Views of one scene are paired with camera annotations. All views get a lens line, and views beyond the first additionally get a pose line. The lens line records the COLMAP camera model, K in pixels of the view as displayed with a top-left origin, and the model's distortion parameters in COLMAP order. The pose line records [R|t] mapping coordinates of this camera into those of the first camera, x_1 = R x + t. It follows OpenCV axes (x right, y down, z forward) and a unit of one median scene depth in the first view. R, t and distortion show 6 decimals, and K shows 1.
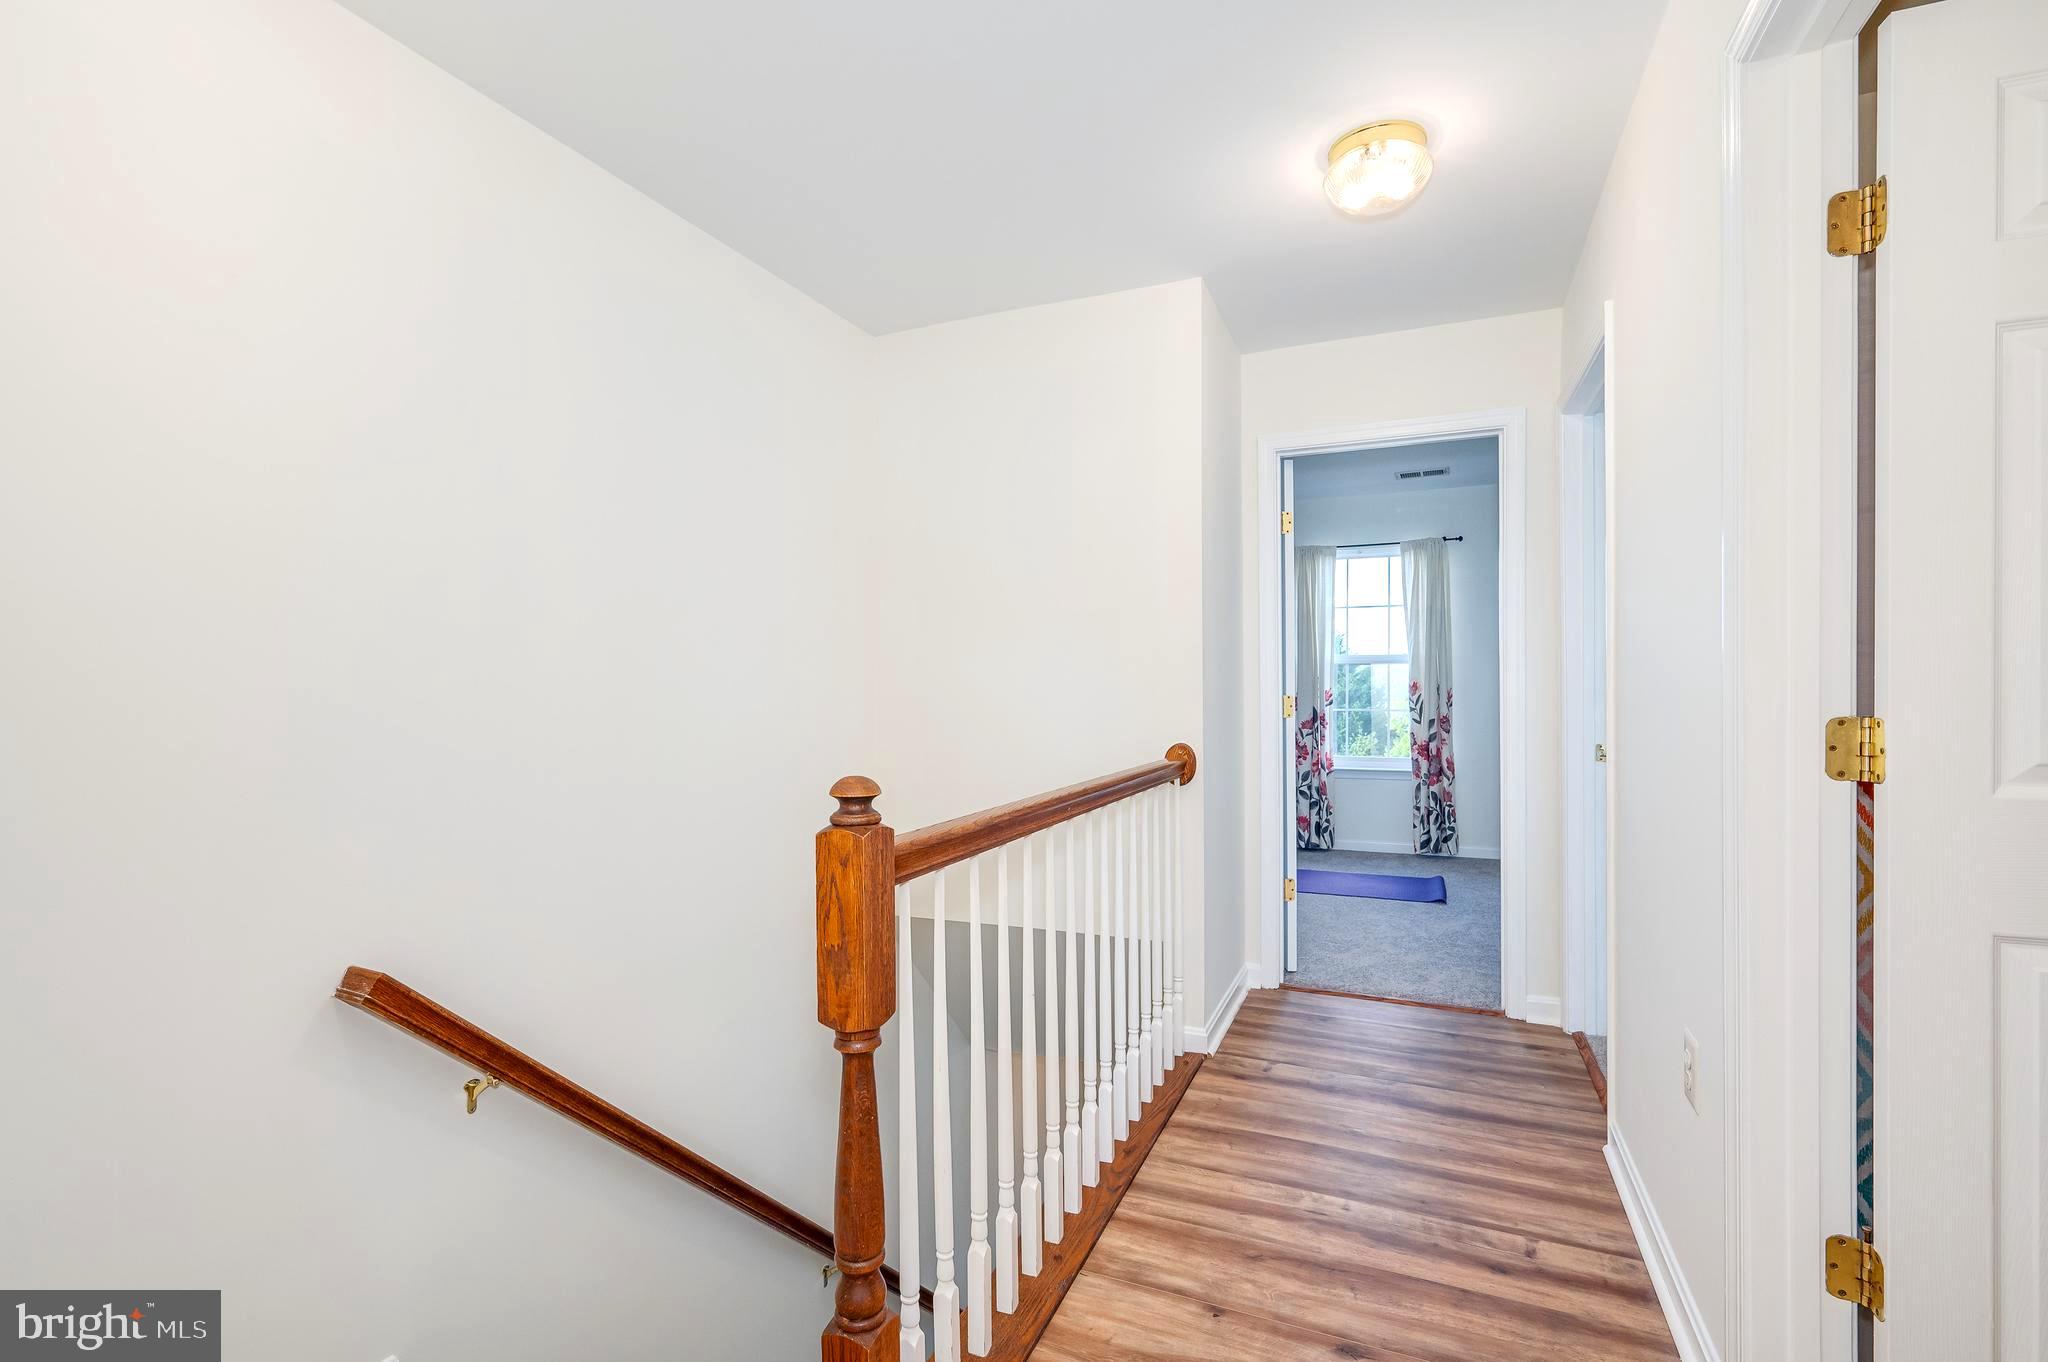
lens RADIAL K [[907.0, 0, 1029.6], [0, 907.0, 686.9], [0, 0, 1]] dist [-0.000031, 0.000023]
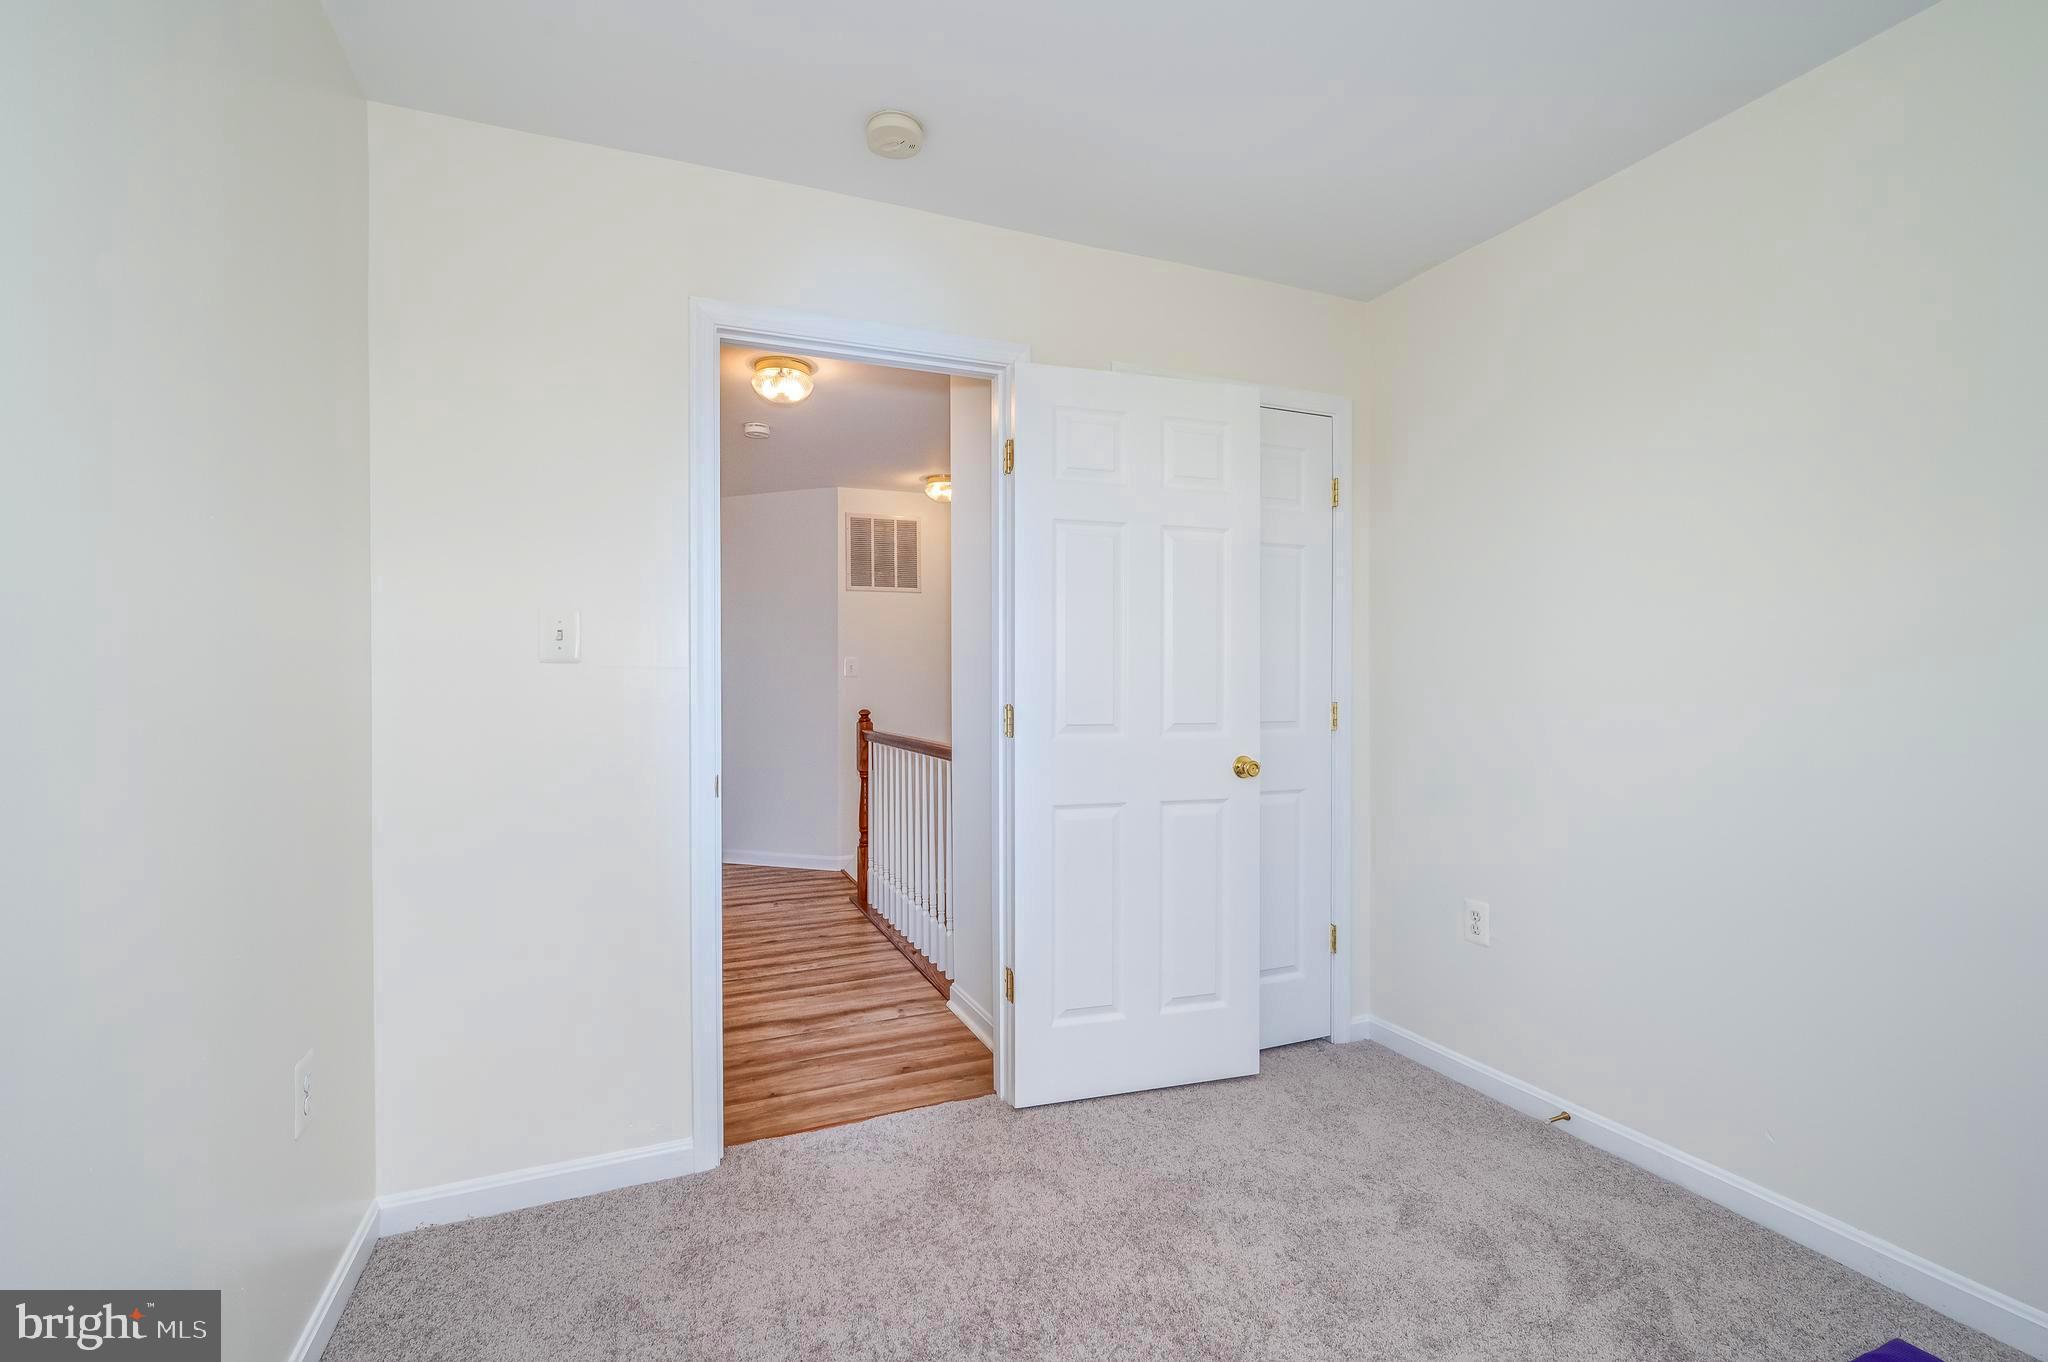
lens RADIAL K [[907.0, 0, 1029.6], [0, 907.0, 686.9], [0, 0, 1]] dist [-0.000031, 0.000023]
pose [[-0.683862, 0.015840, -0.729440, 1.226925], [0.006615, 0.999858, 0.015511, -0.035444], [0.729582, 0.005782, -0.683869, 2.343743]]
